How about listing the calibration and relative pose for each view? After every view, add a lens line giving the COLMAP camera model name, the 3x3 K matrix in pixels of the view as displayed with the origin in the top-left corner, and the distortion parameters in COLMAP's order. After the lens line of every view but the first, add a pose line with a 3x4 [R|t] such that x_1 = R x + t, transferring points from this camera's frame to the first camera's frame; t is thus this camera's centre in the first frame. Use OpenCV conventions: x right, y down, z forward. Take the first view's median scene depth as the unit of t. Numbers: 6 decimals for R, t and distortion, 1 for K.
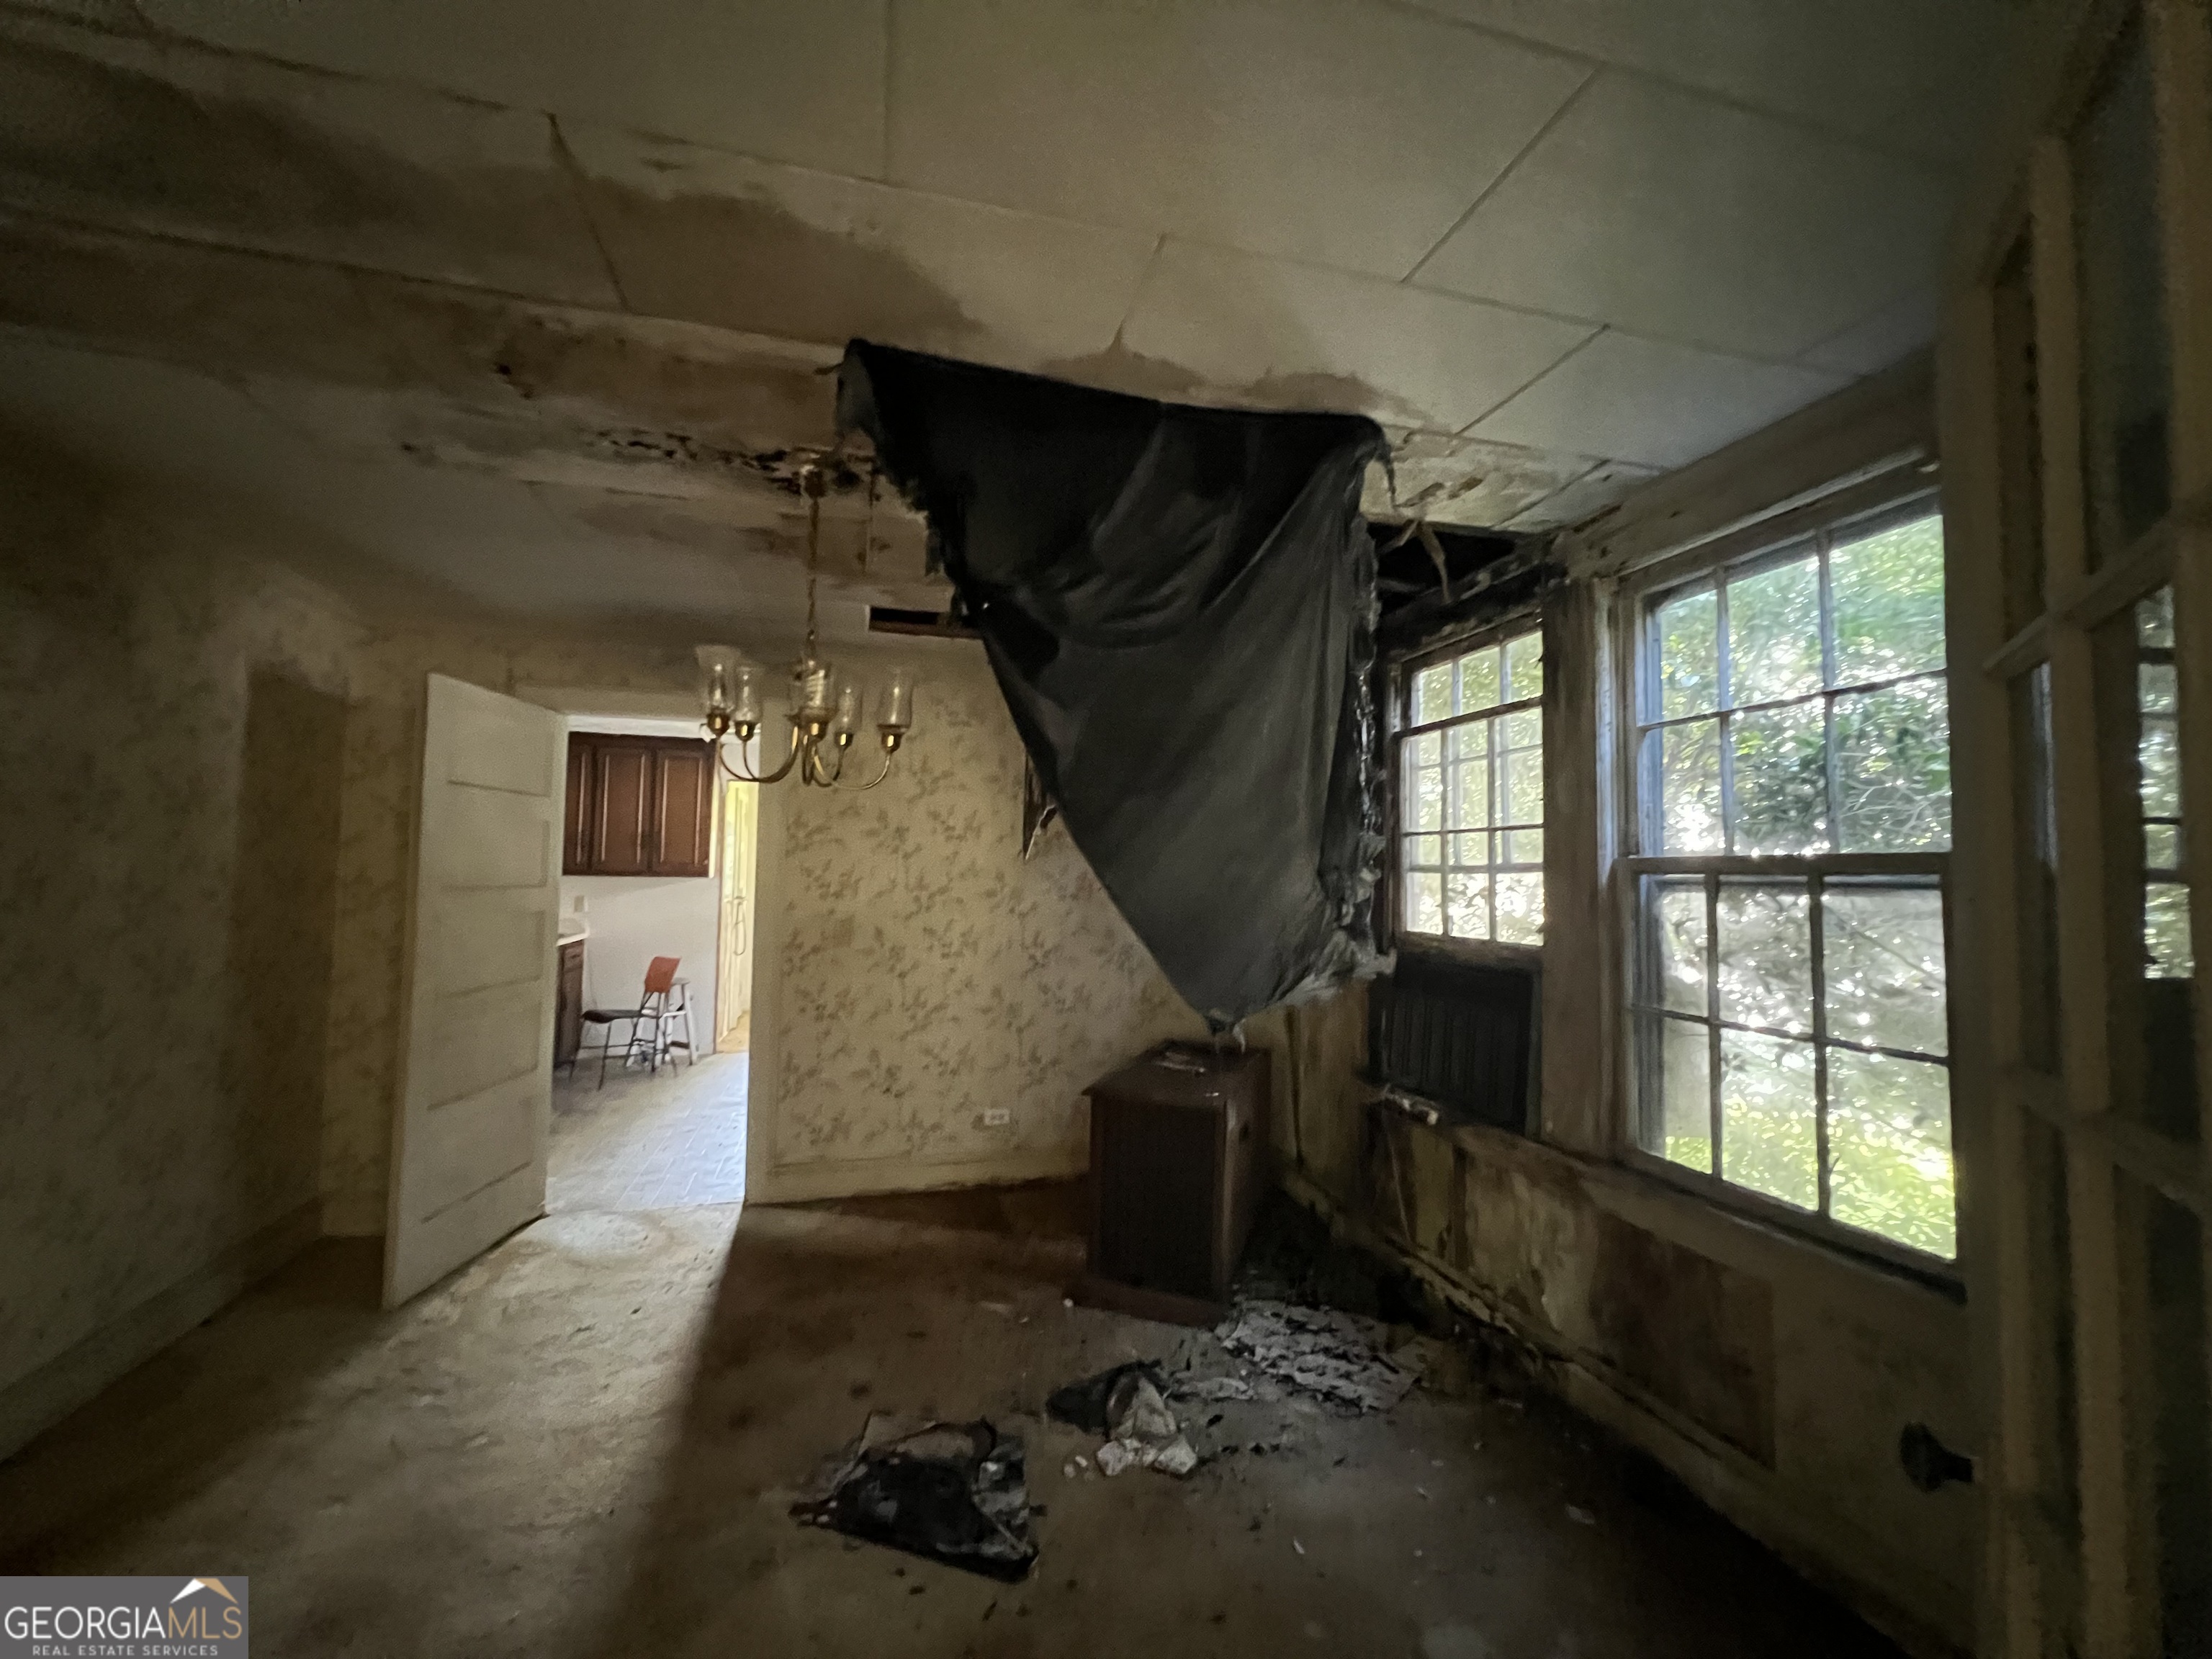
lens RADIAL K [[887.0, 0, 1110.2], [0, 887.0, 826.8], [0, 0, 1]] dist [0.000916, -0.000247]
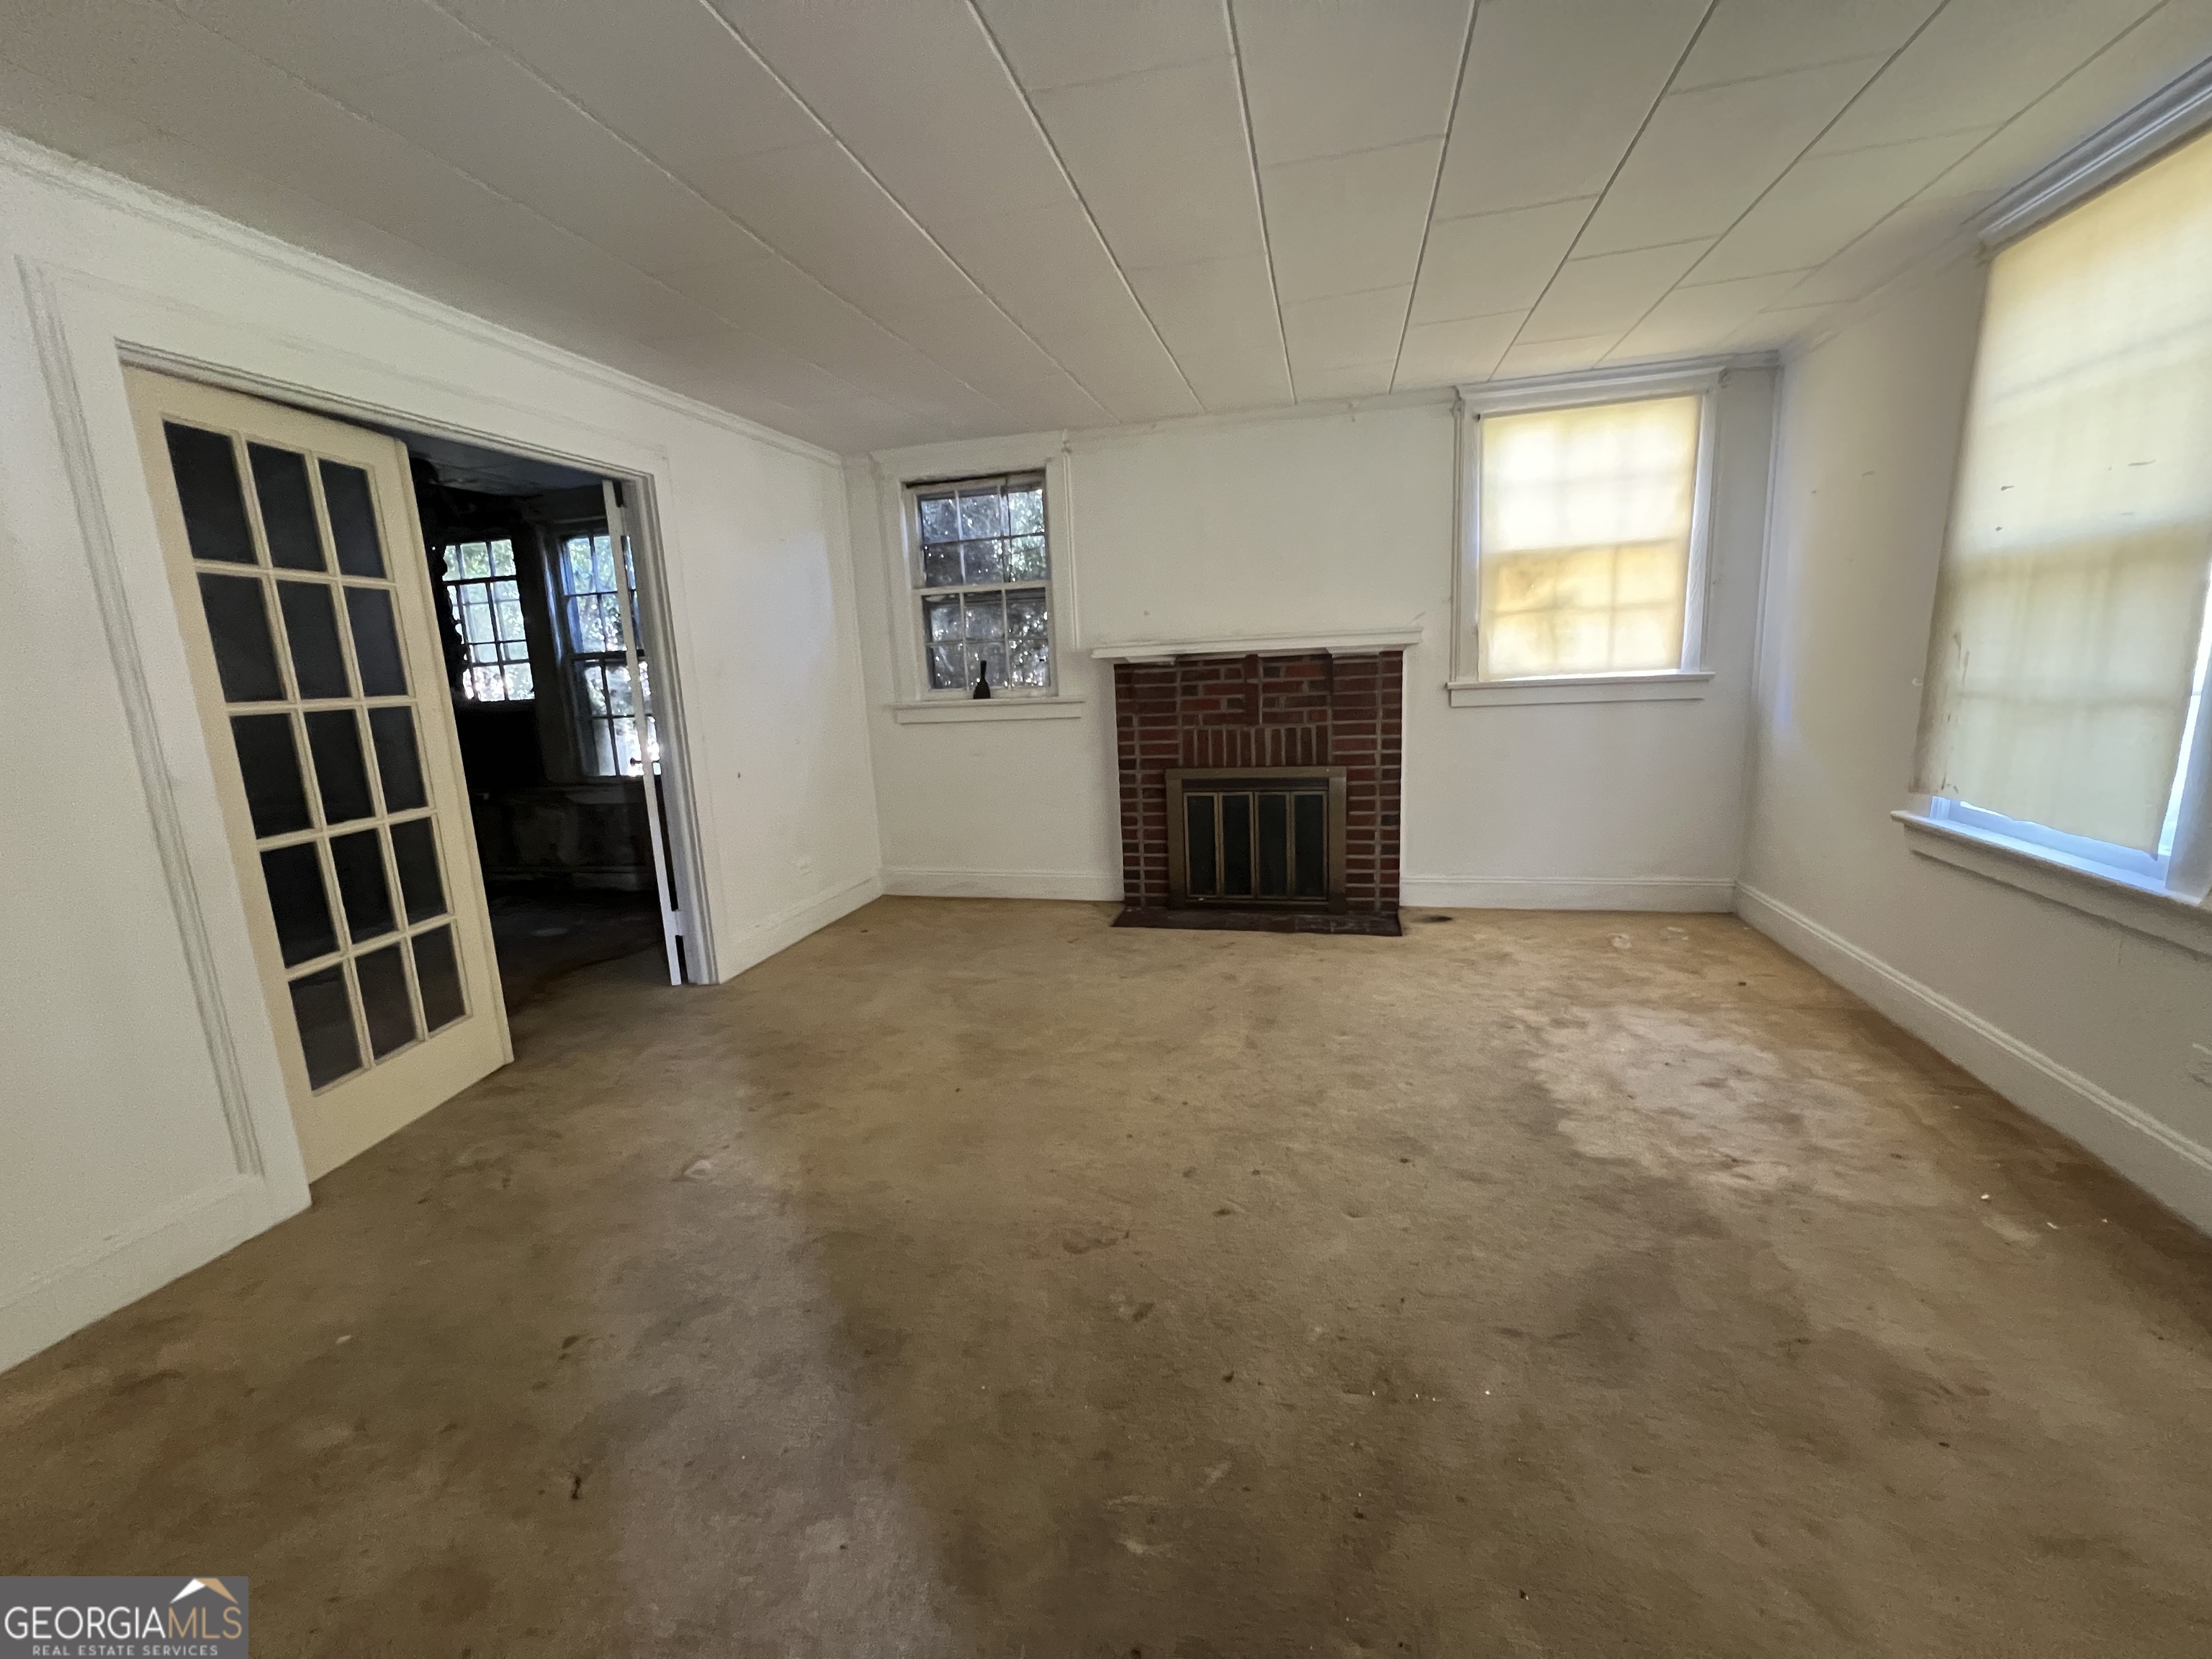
lens RADIAL K [[887.0, 0, 1112.3], [0, 887.0, 823.6], [0, 0, 1]] dist [0.000916, -0.000247]
pose [[0.490654, -0.190475, 0.850281, -0.766241], [0.006356, 0.976572, 0.215099, -0.022519], [-0.871331, -0.100135, 0.480370, -1.379650]]
